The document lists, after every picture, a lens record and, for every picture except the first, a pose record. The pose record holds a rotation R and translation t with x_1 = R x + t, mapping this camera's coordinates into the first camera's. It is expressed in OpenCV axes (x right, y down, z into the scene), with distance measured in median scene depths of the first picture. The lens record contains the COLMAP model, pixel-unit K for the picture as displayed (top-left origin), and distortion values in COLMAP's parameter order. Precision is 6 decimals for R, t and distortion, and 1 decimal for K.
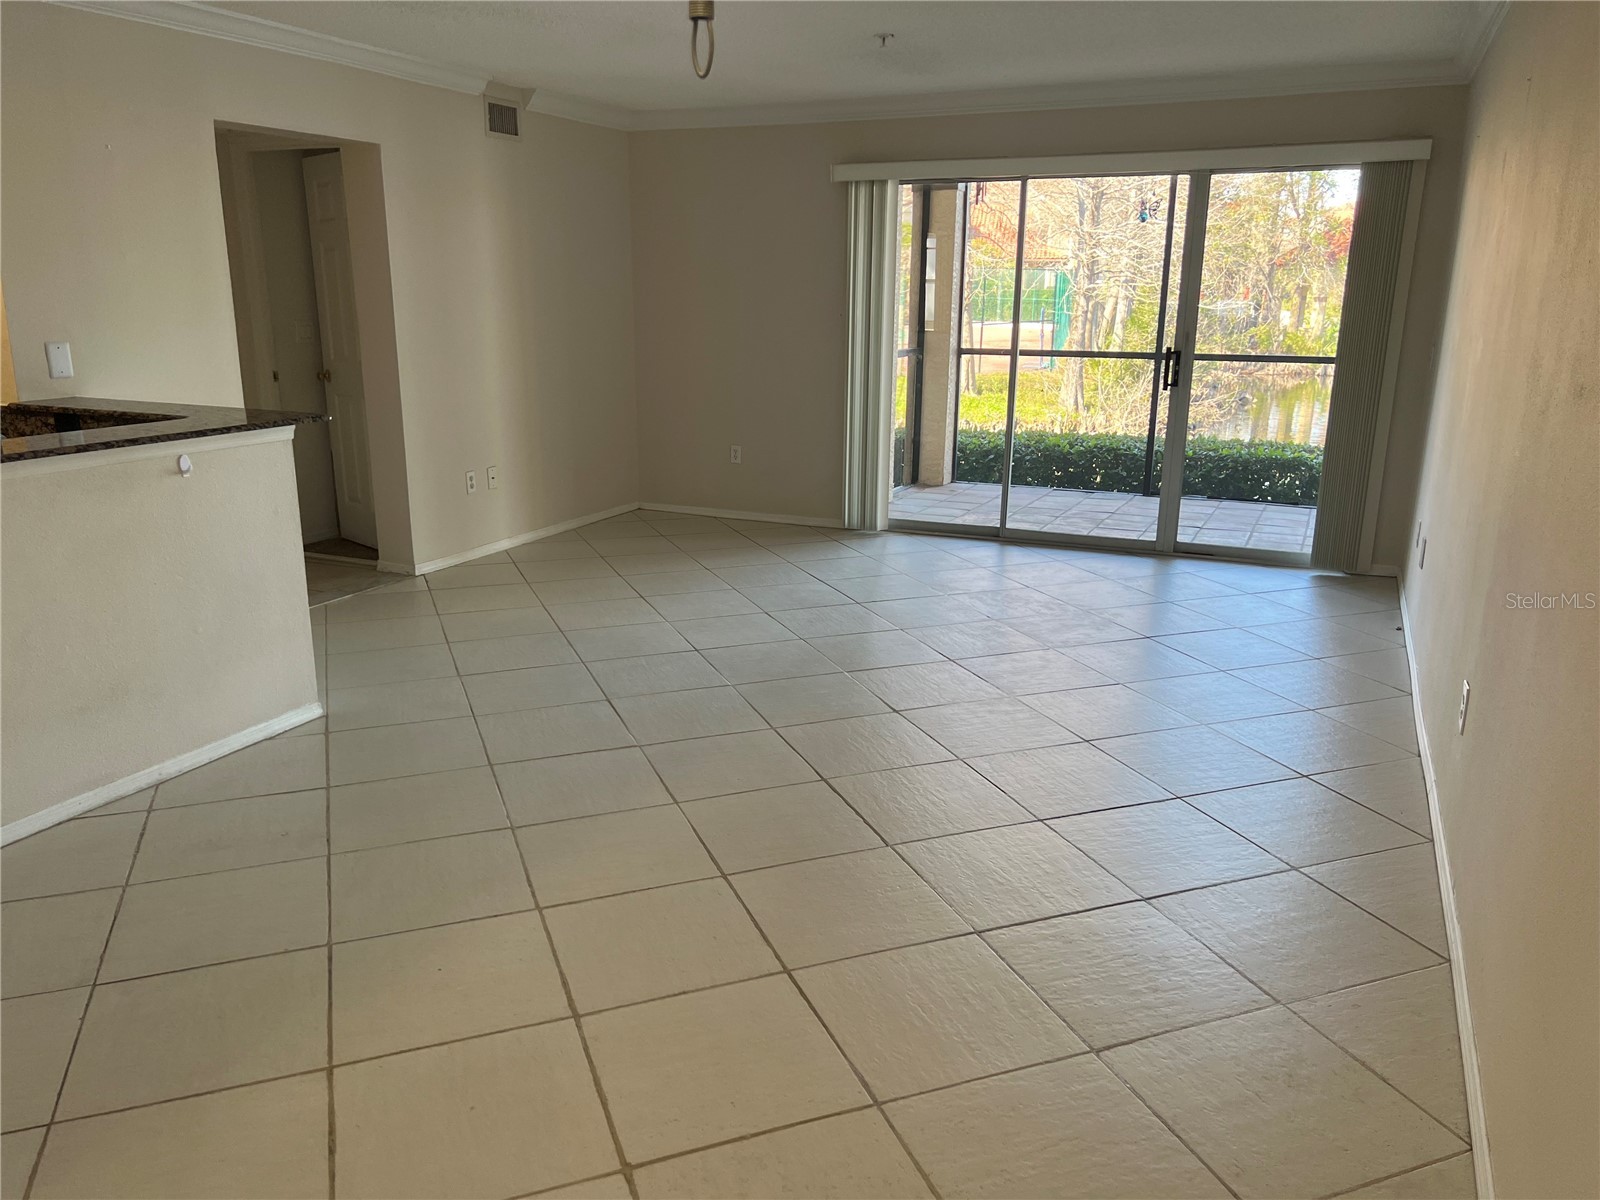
lens RADIAL K [[1194.4, 0, 799.3], [0, 1194.4, 604.1], [0, 0, 1]] dist [0.087770, -0.121562]
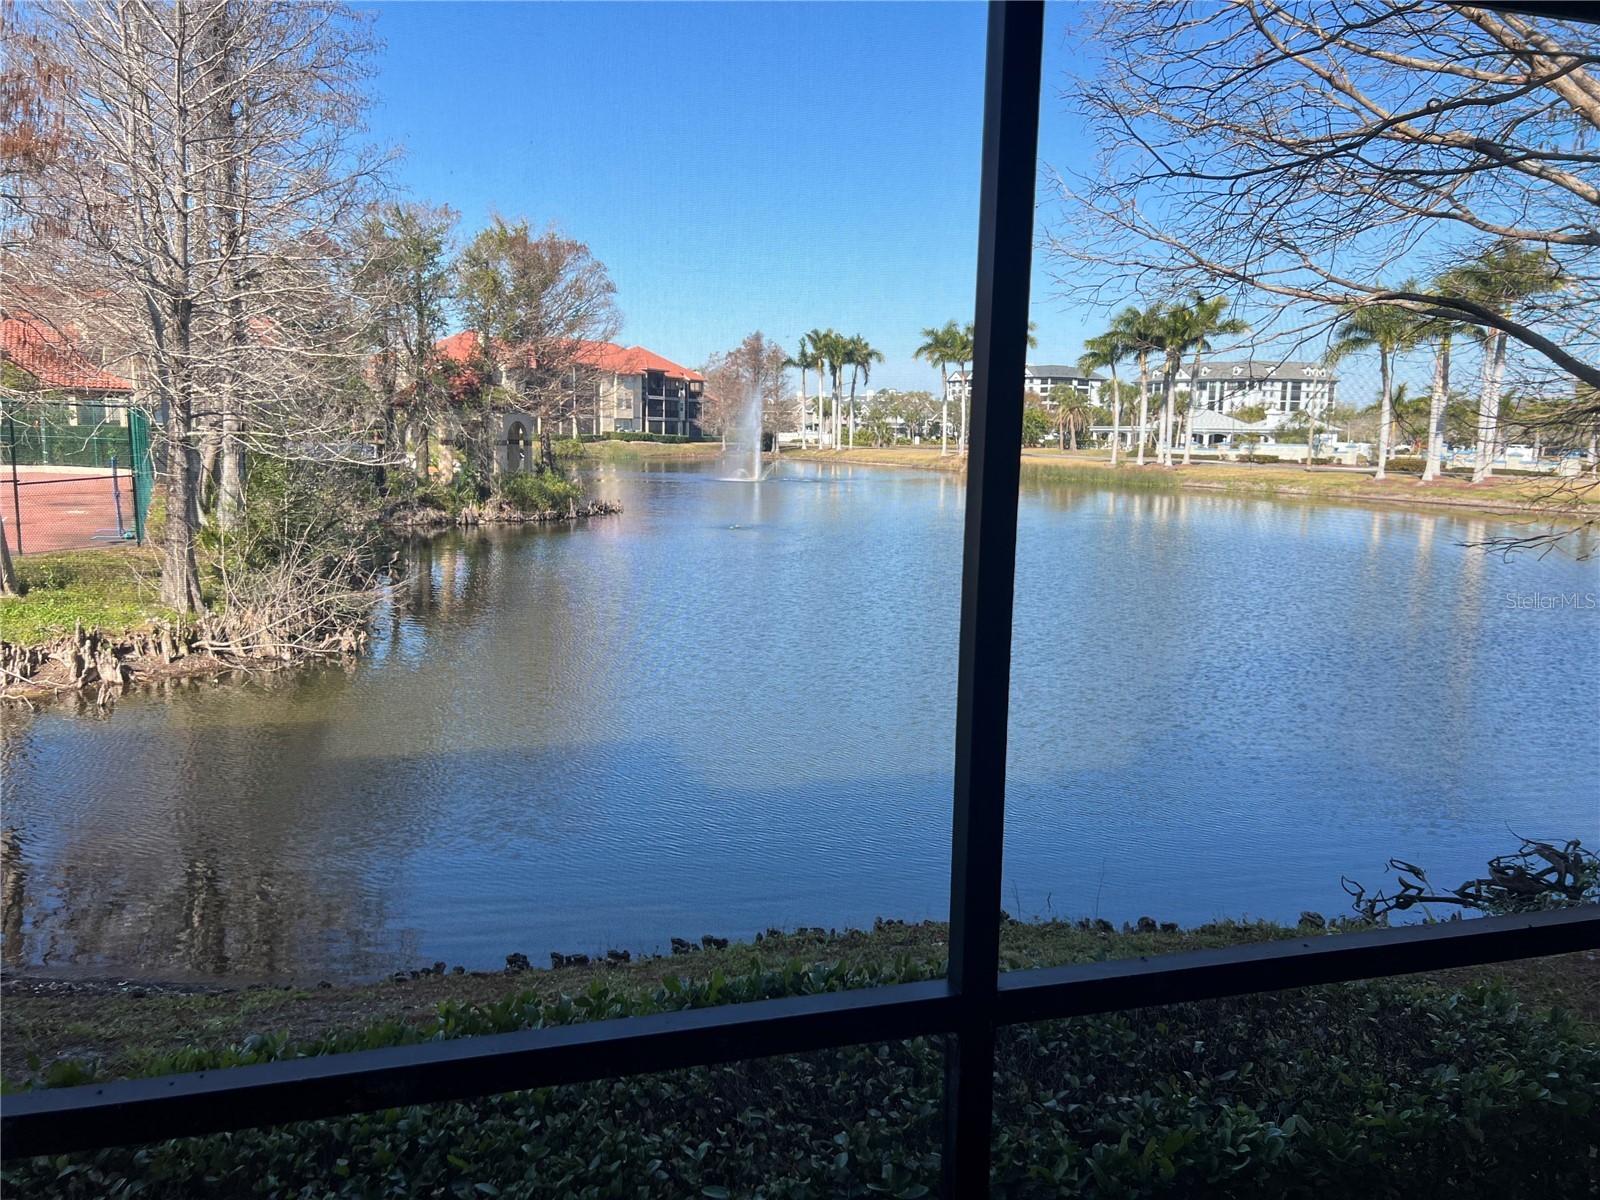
lens RADIAL K [[1192.6, 0, 834.7], [0, 1192.6, 633.9], [0, 0, 1]] dist [-0.008575, -0.009207]
pose [[0.738810, -0.101413, 0.666239, 0.232986], [0.153872, 0.987883, -0.020261, -0.369544], [-0.656112, 0.117484, 0.745463, 1.231532]]
